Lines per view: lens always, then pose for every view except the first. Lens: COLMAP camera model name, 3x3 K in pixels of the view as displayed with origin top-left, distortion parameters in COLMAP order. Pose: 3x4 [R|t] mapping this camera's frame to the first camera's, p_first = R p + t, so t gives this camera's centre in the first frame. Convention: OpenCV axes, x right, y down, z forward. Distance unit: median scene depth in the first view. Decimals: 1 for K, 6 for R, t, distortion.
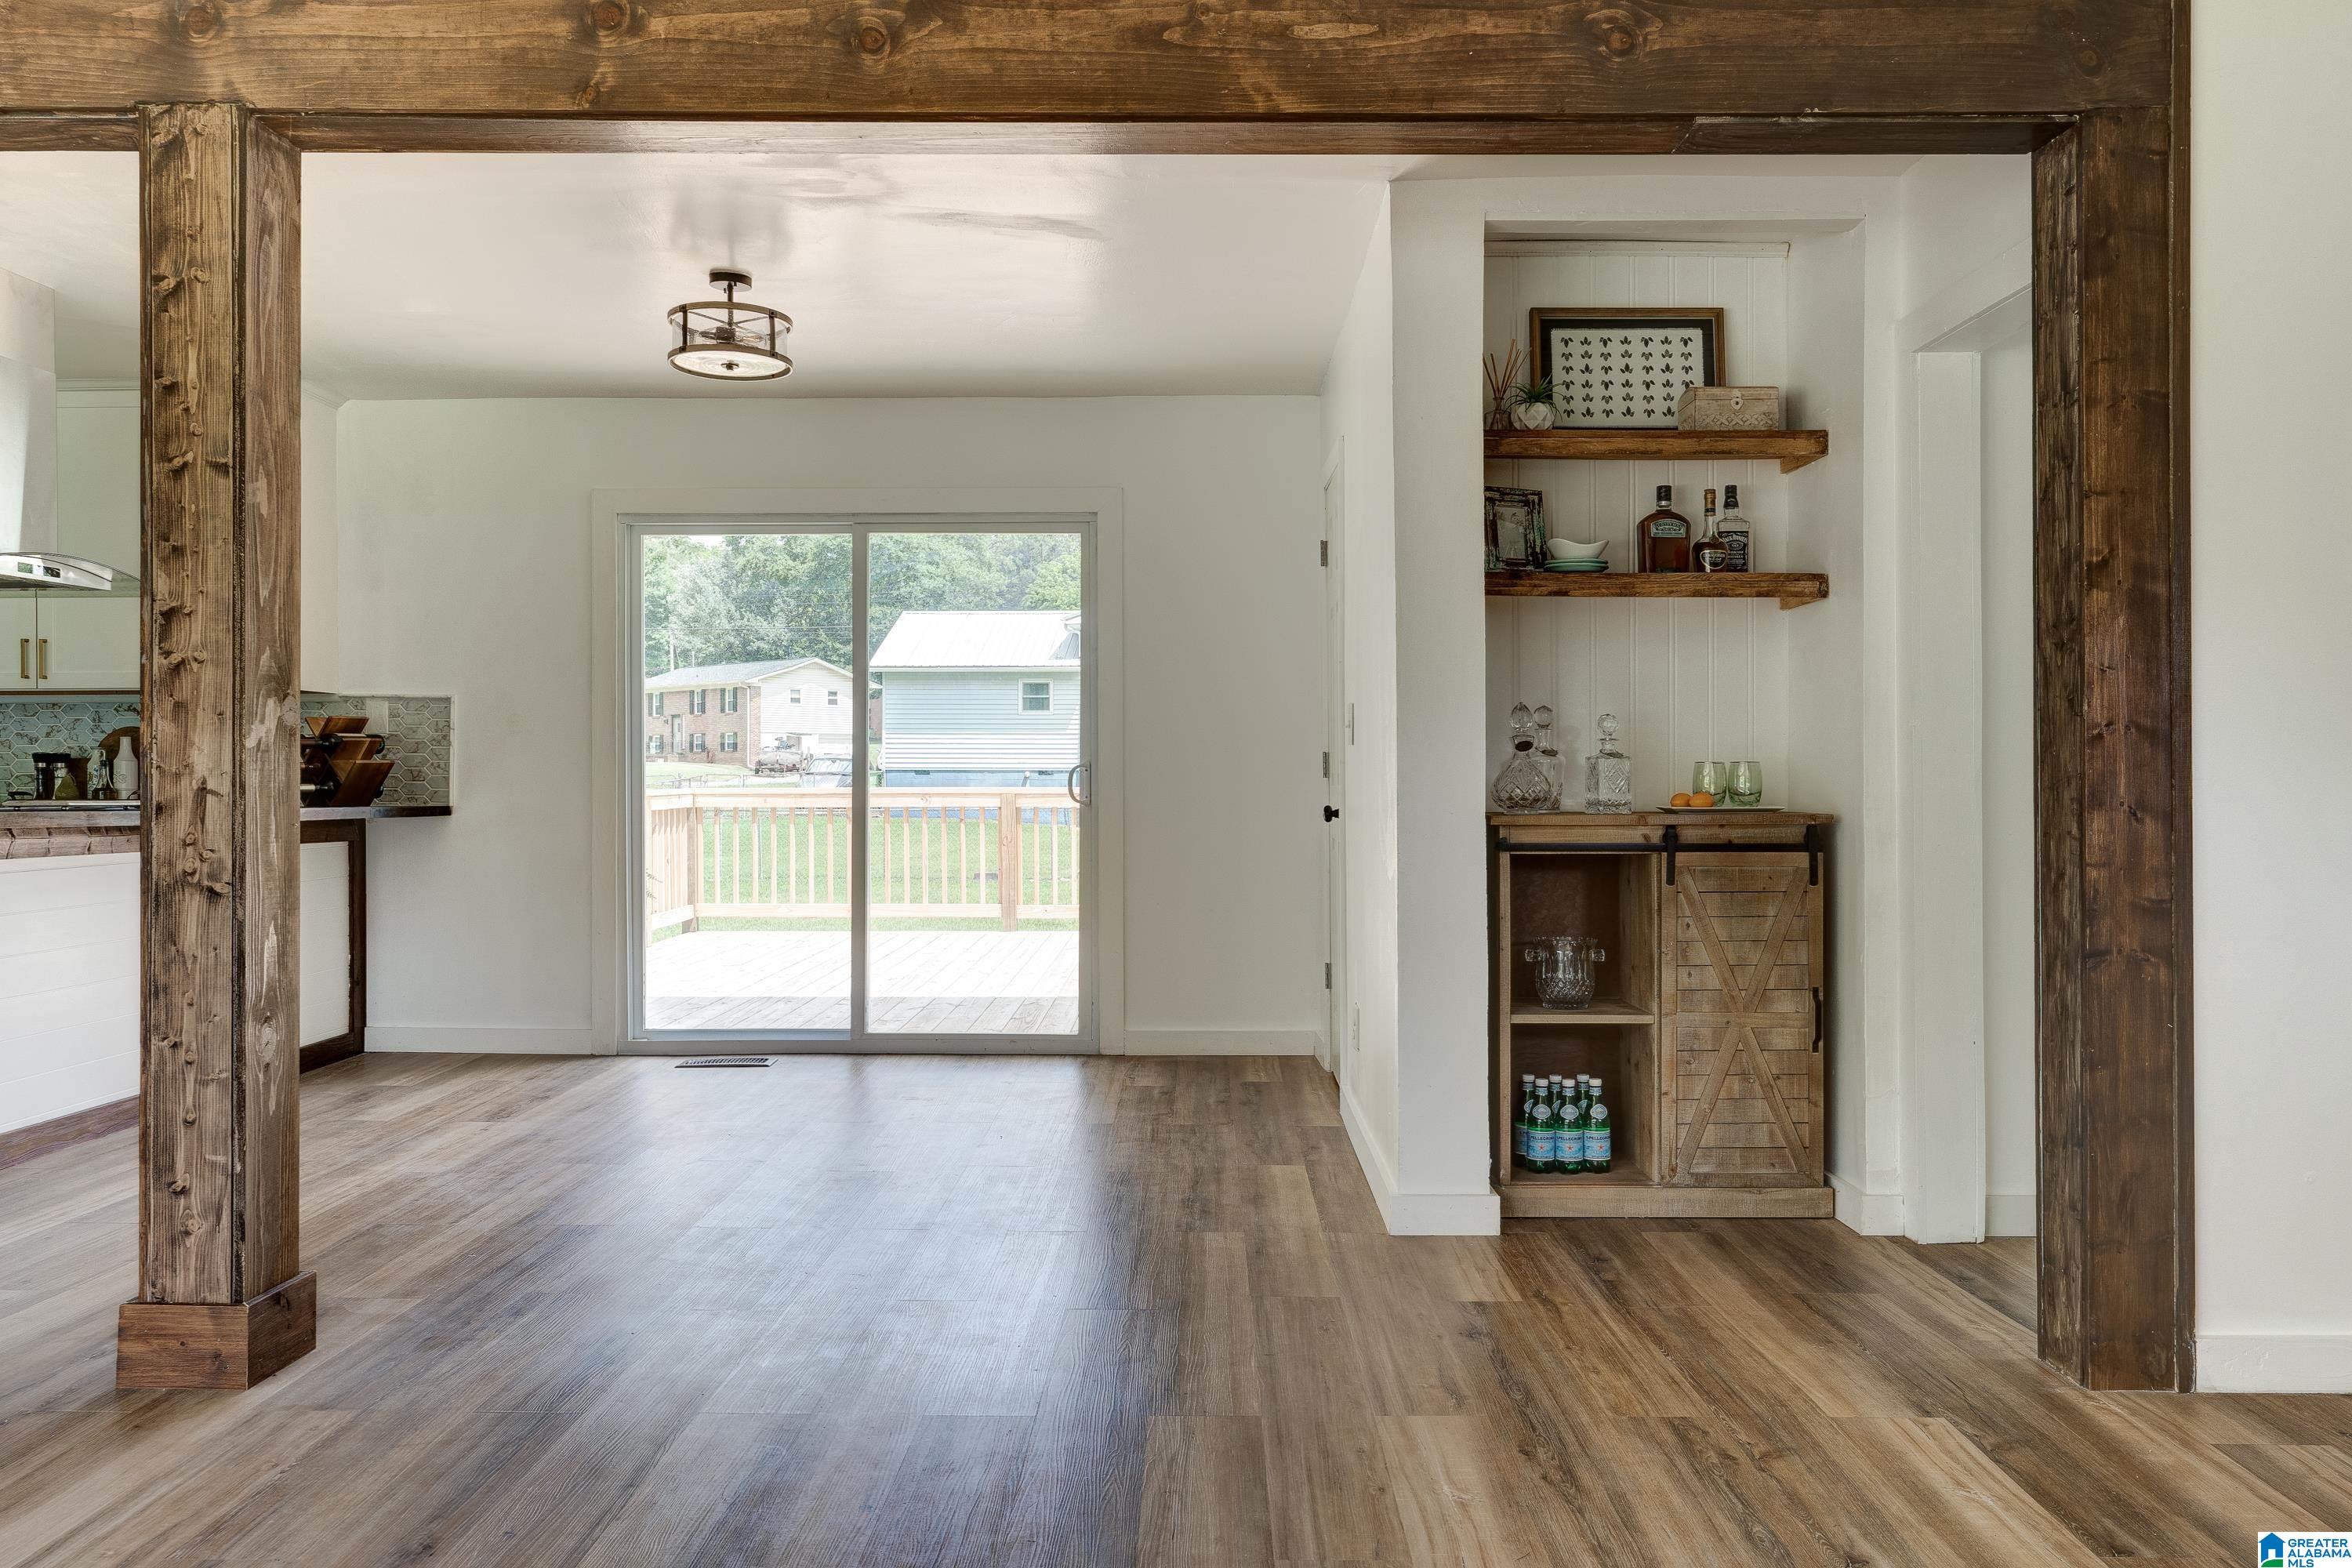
lens RADIAL K [[1758.1, 0, 1175.8], [0, 1758.1, 776.9], [0, 0, 1]] dist [-0.002018, 0.008759]
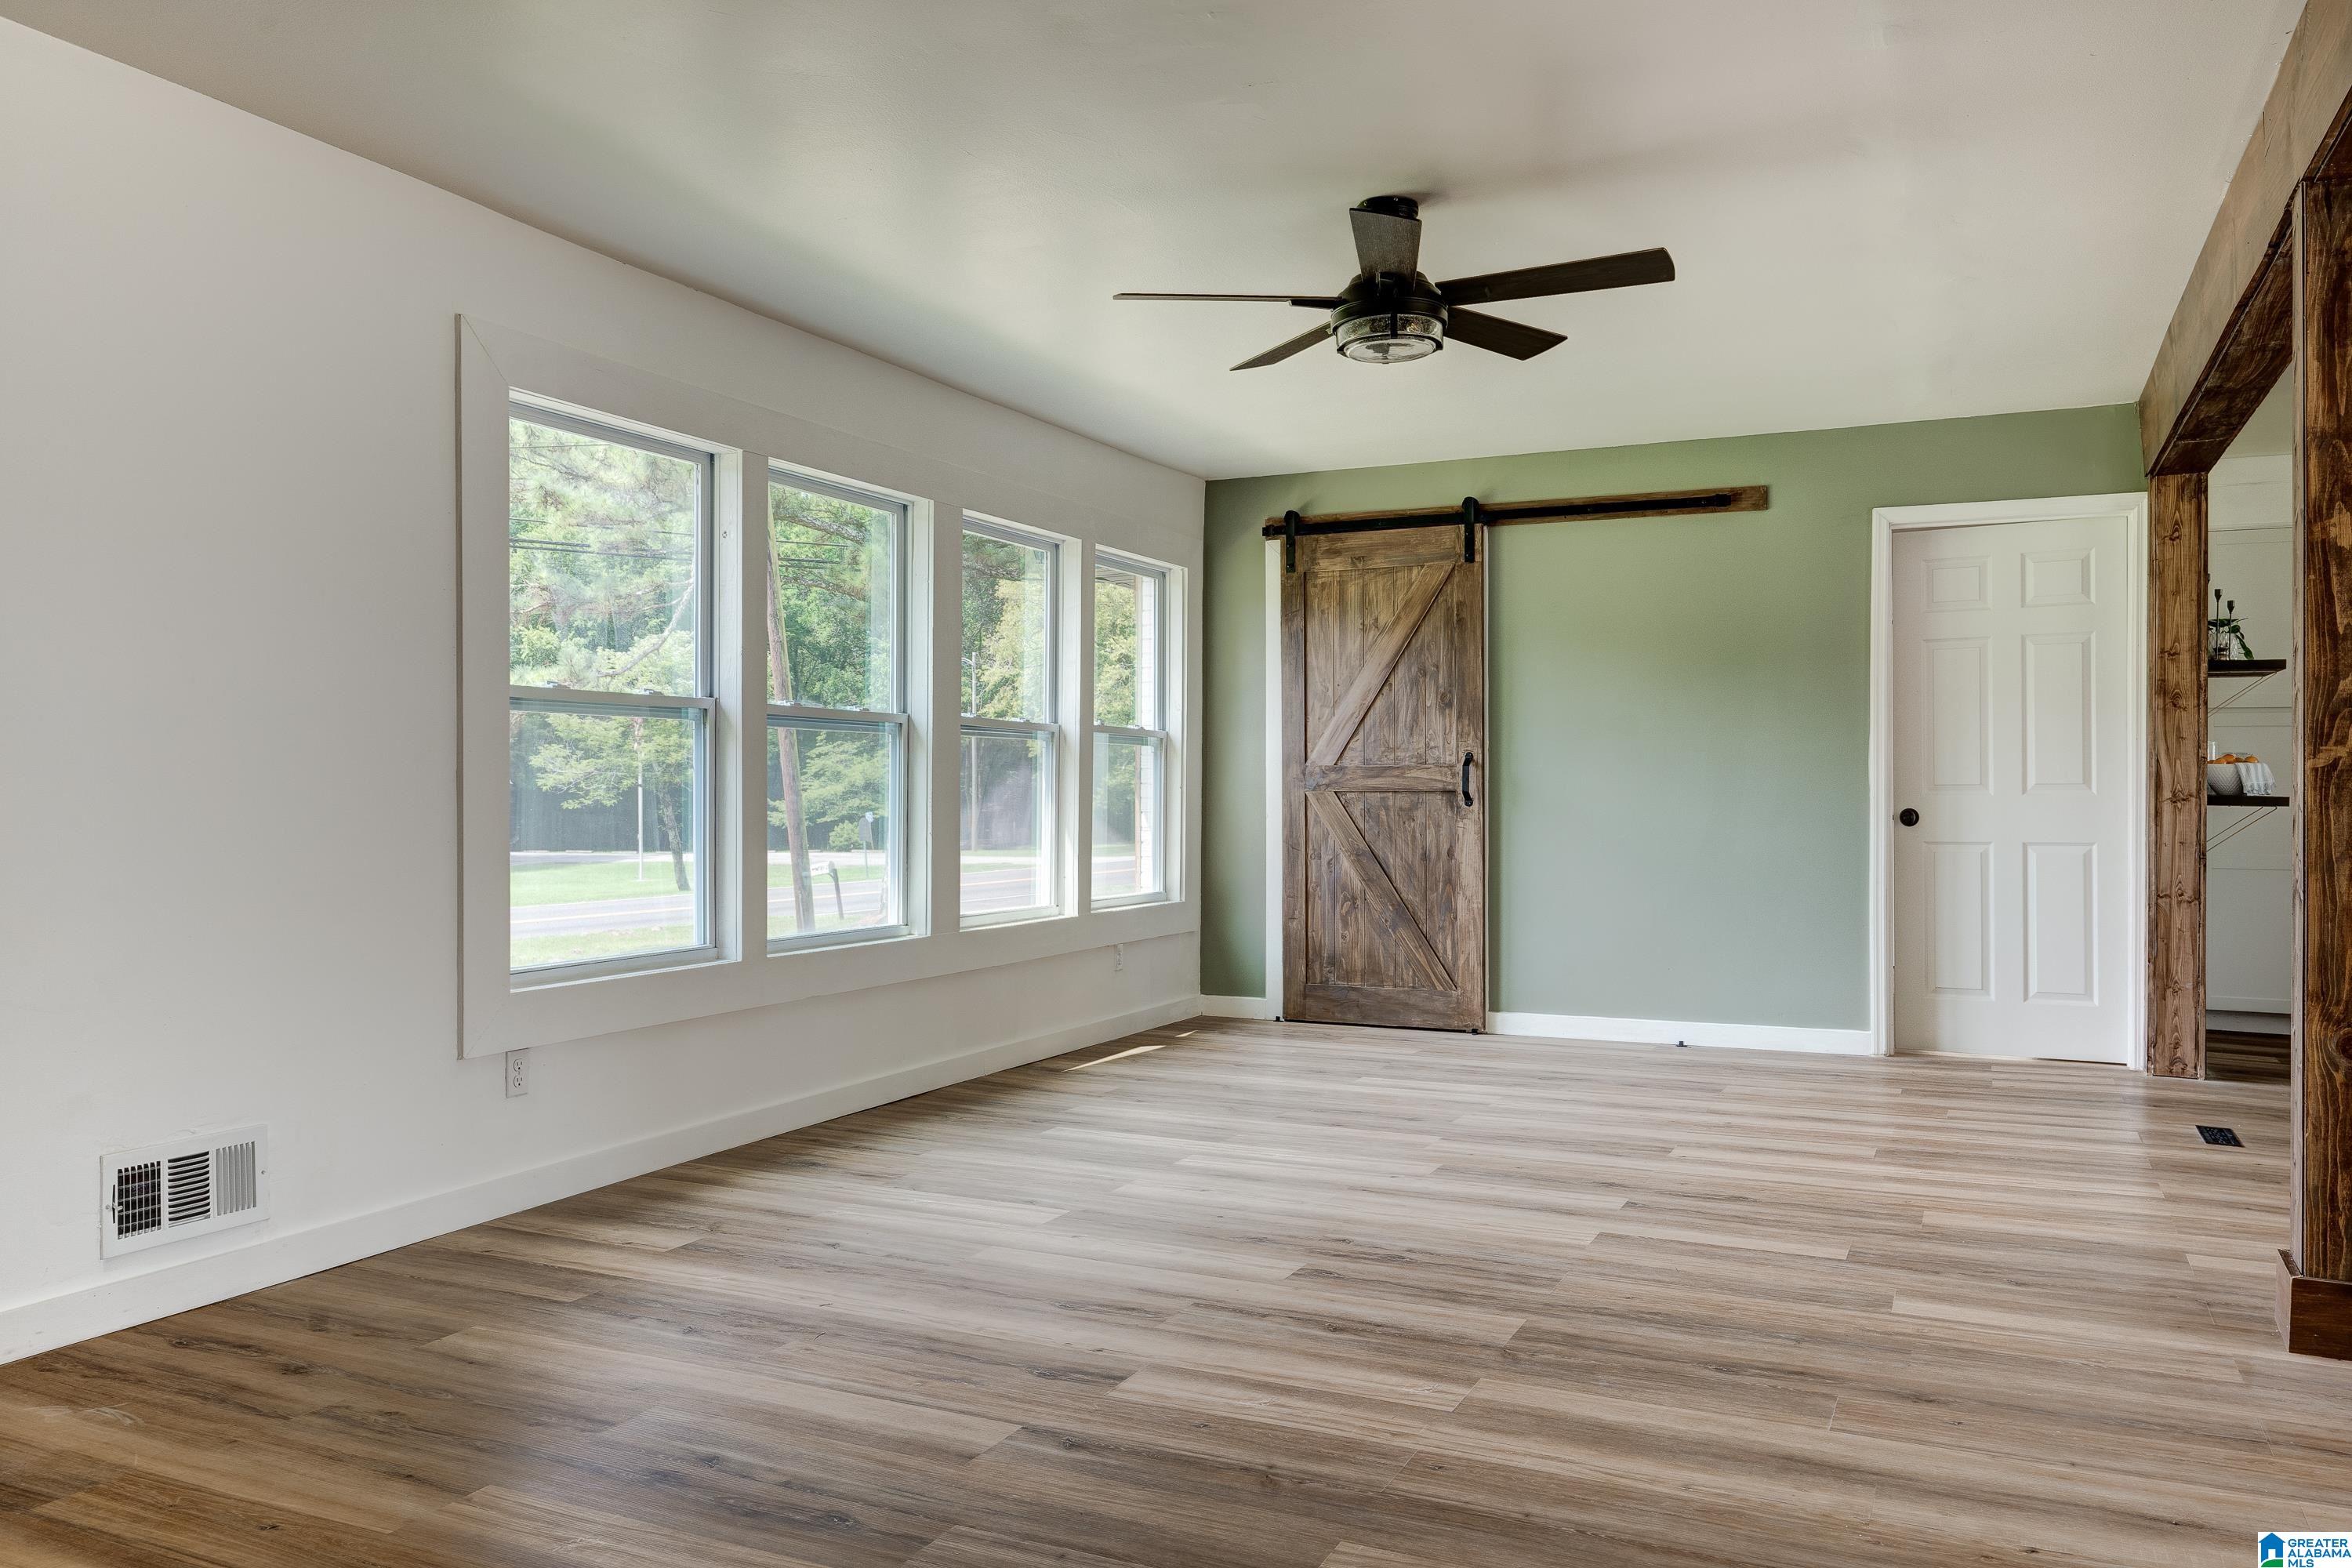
lens RADIAL K [[1758.1, 0, 1158.1], [0, 1758.1, 789.8], [0, 0, 1]] dist [-0.002018, 0.008759]
pose [[-0.424696, -0.002870, -0.905332, 0.743182], [-0.001918, 0.999996, -0.002270, 0.001199], [0.905334, 0.000773, -0.424699, 0.800628]]
